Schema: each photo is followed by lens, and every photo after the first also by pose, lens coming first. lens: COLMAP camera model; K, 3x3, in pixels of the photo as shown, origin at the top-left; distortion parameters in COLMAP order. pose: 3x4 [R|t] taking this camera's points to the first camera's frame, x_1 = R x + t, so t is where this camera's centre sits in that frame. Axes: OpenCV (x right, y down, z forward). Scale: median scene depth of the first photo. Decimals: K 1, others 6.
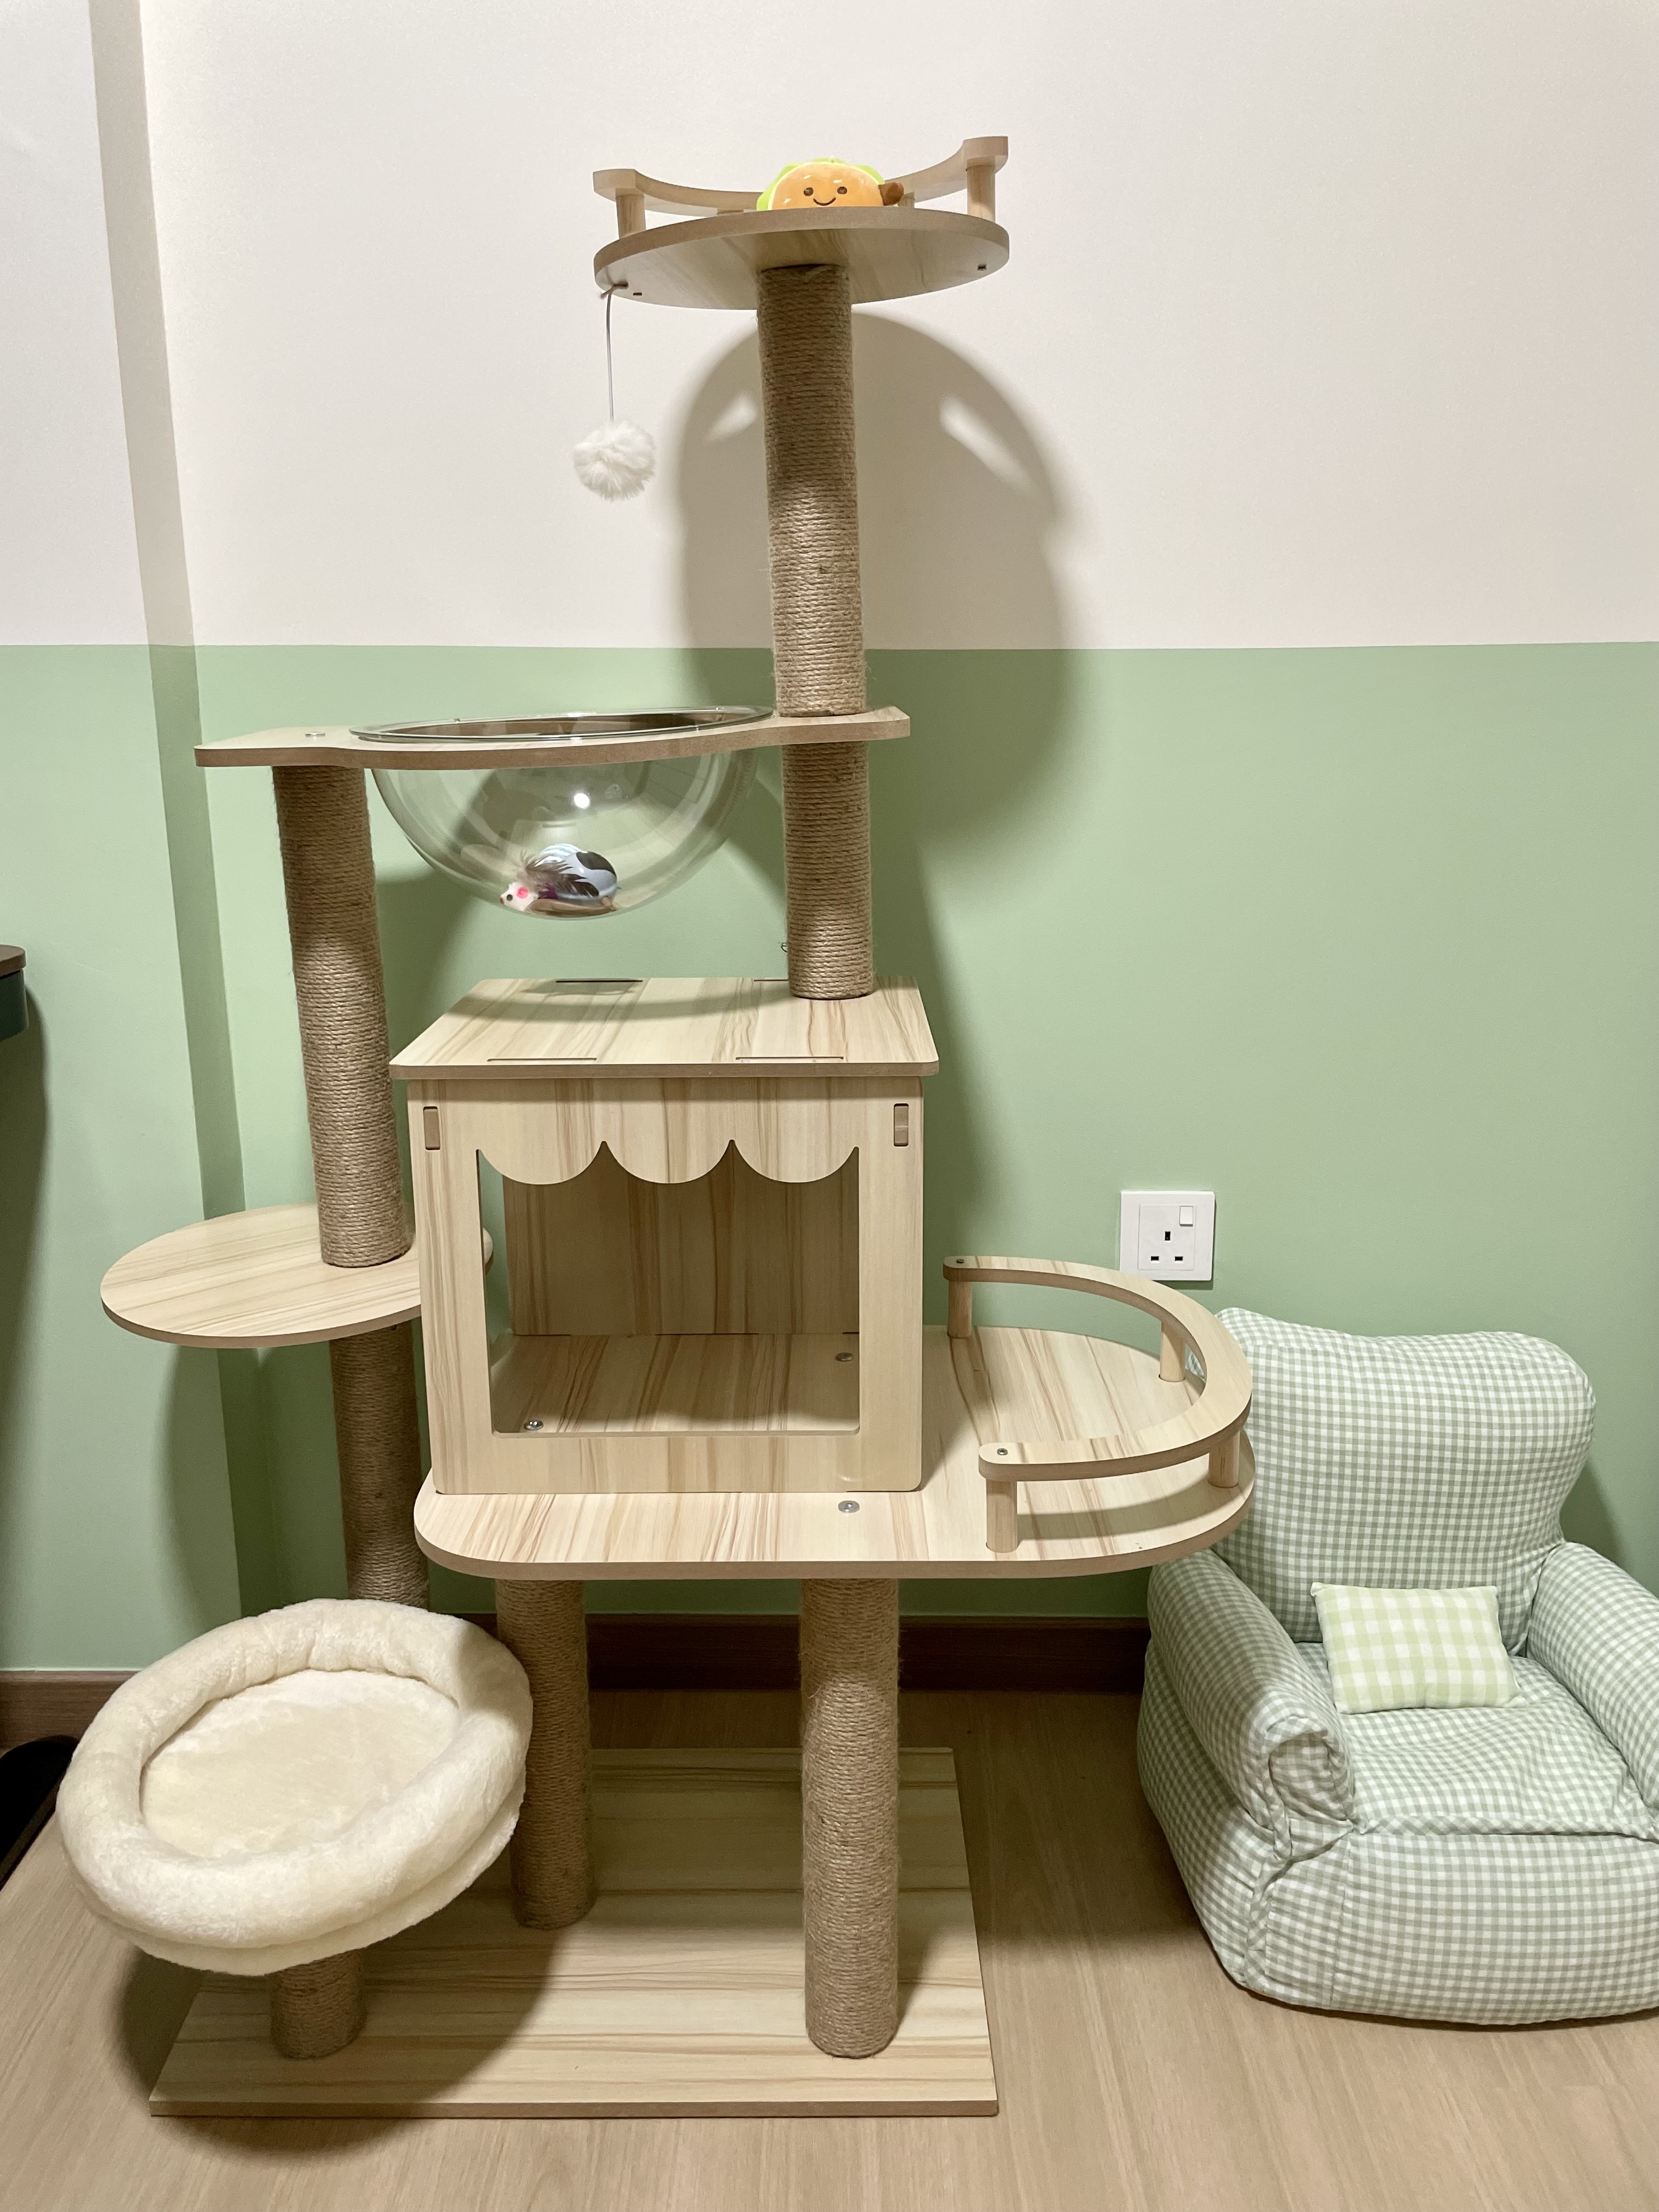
lens RADIAL K [[1704.4, 0, 832.5], [0, 1704.4, 1078.0], [0, 0, 1]] dist [0.081477, -0.117557]
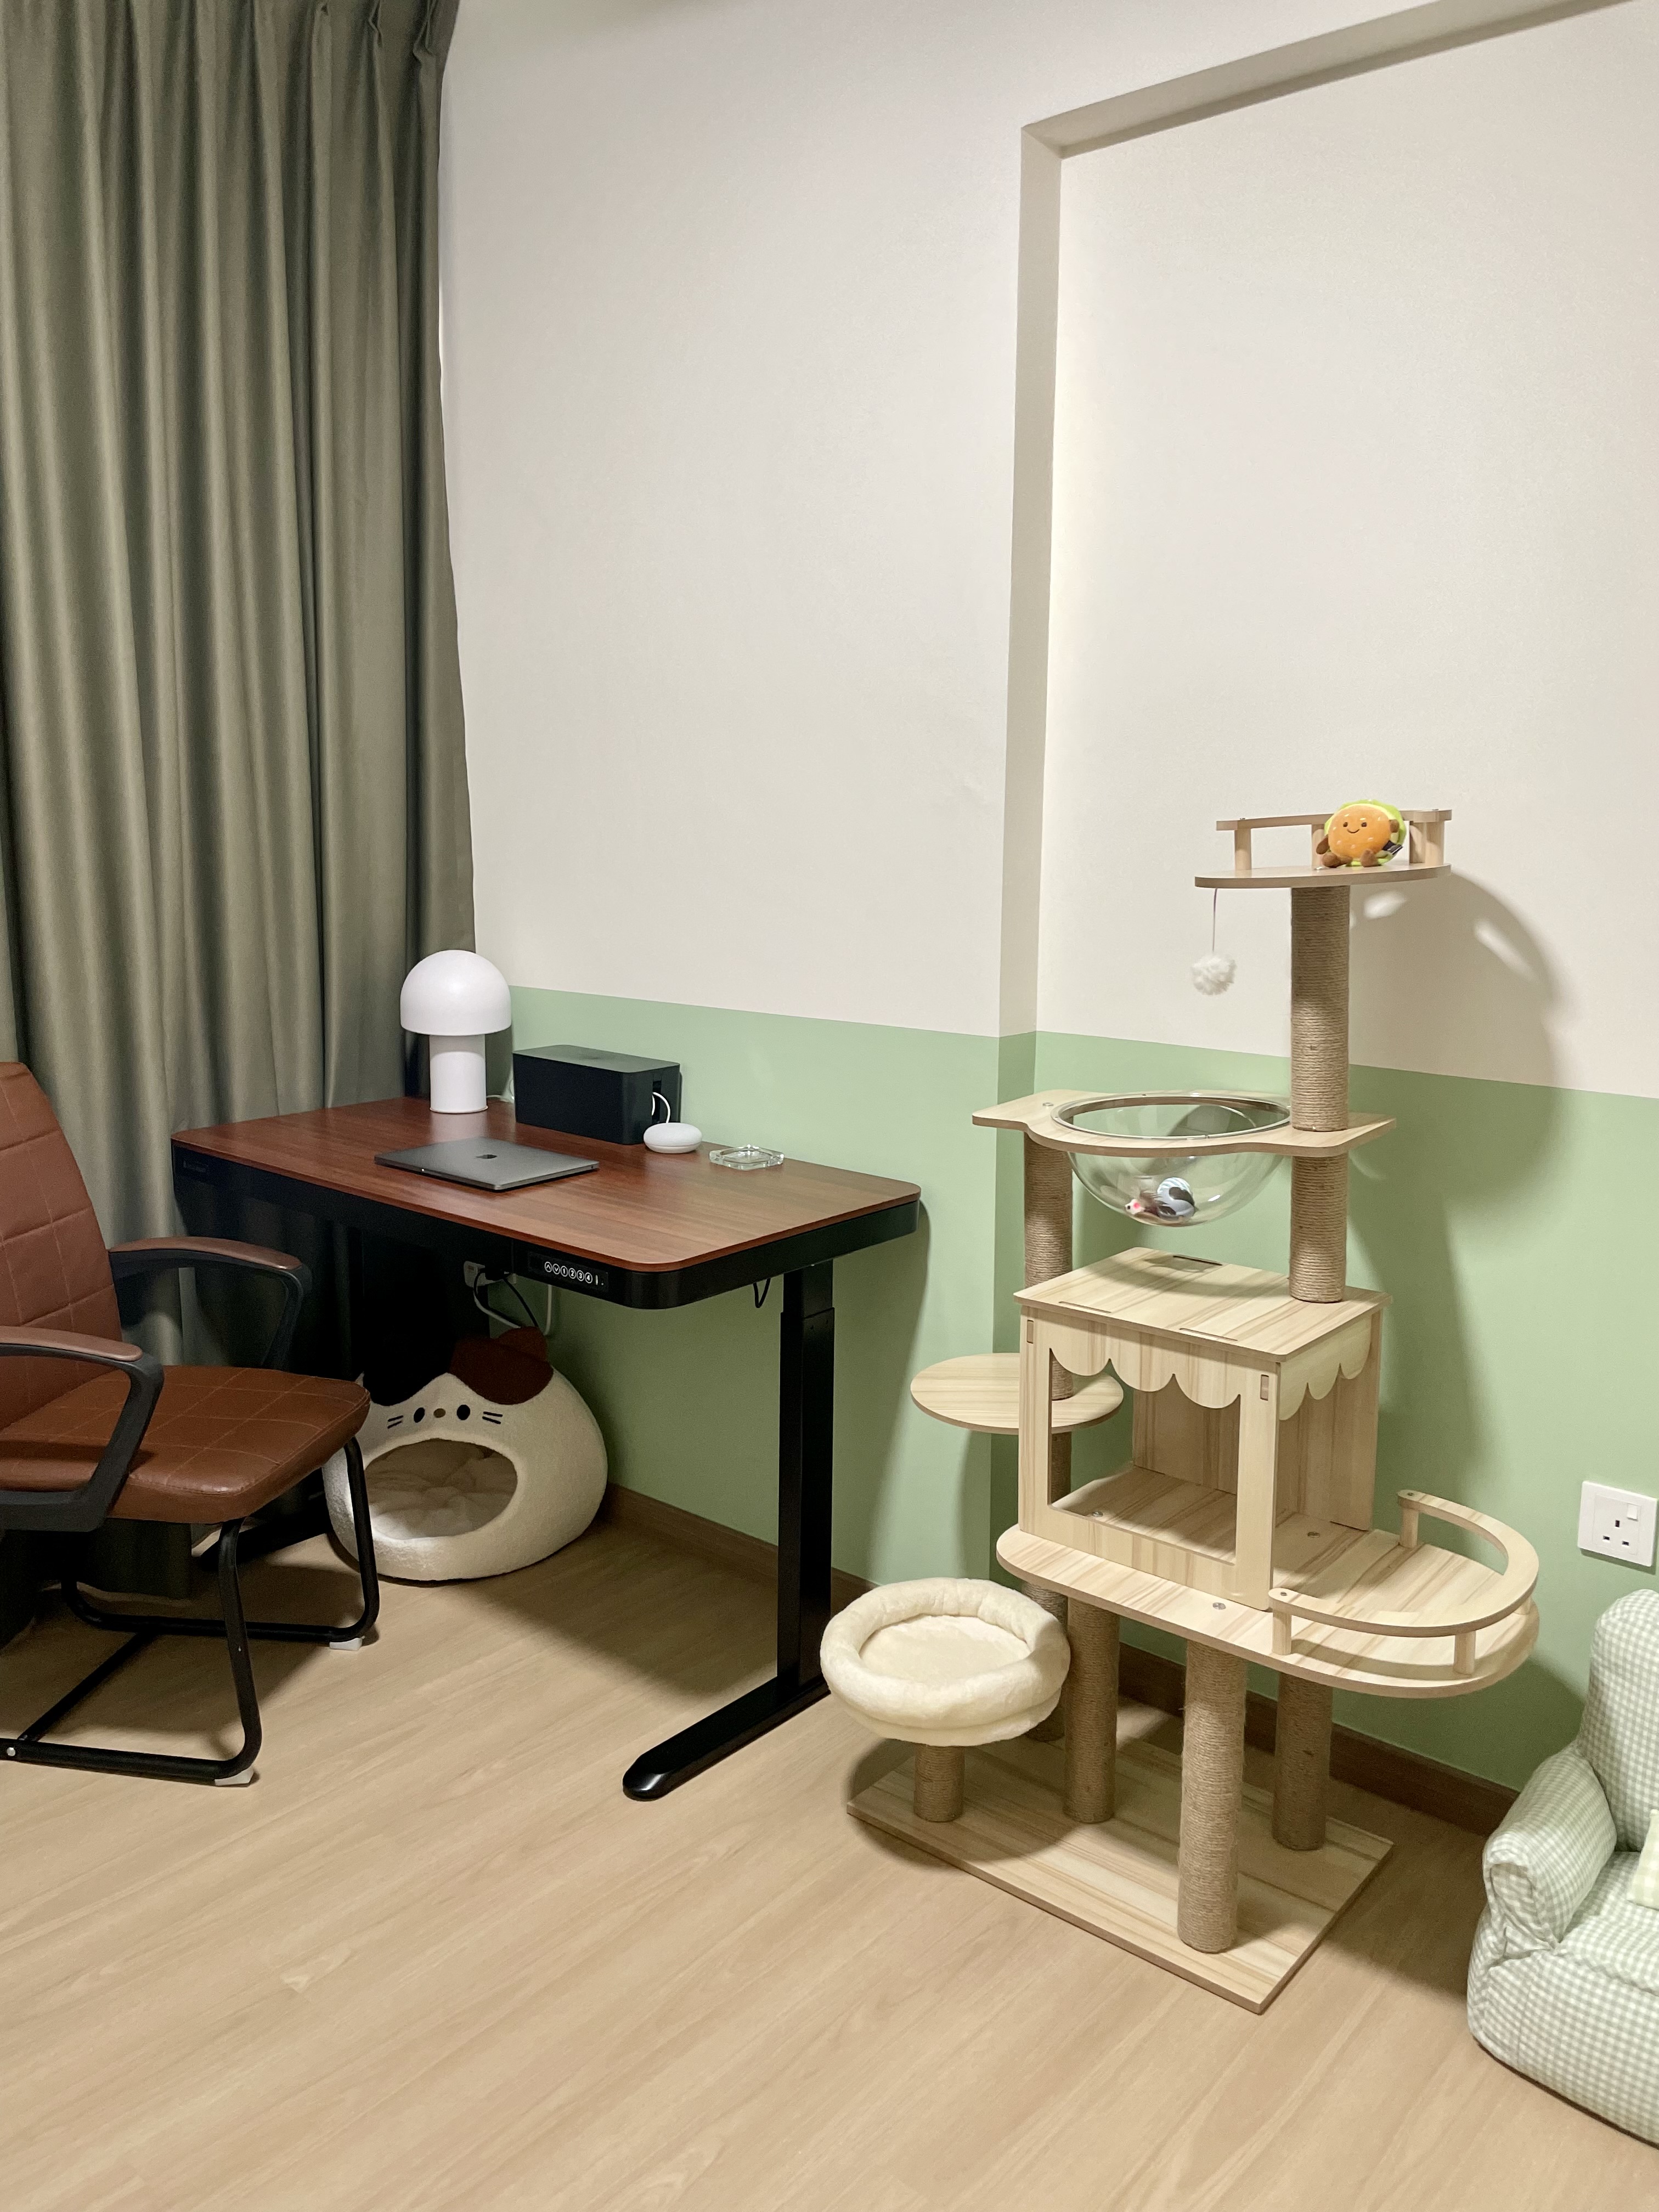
lens RADIAL K [[1704.4, 0, 832.5], [0, 1704.4, 1078.0], [0, 0, 1]] dist [0.081477, -0.117557]
pose [[0.773321, 0.112362, -0.623978, 0.662556], [-0.161196, 0.986675, -0.022103, -0.152032], [0.613180, 0.117676, 0.781129, -0.573307]]
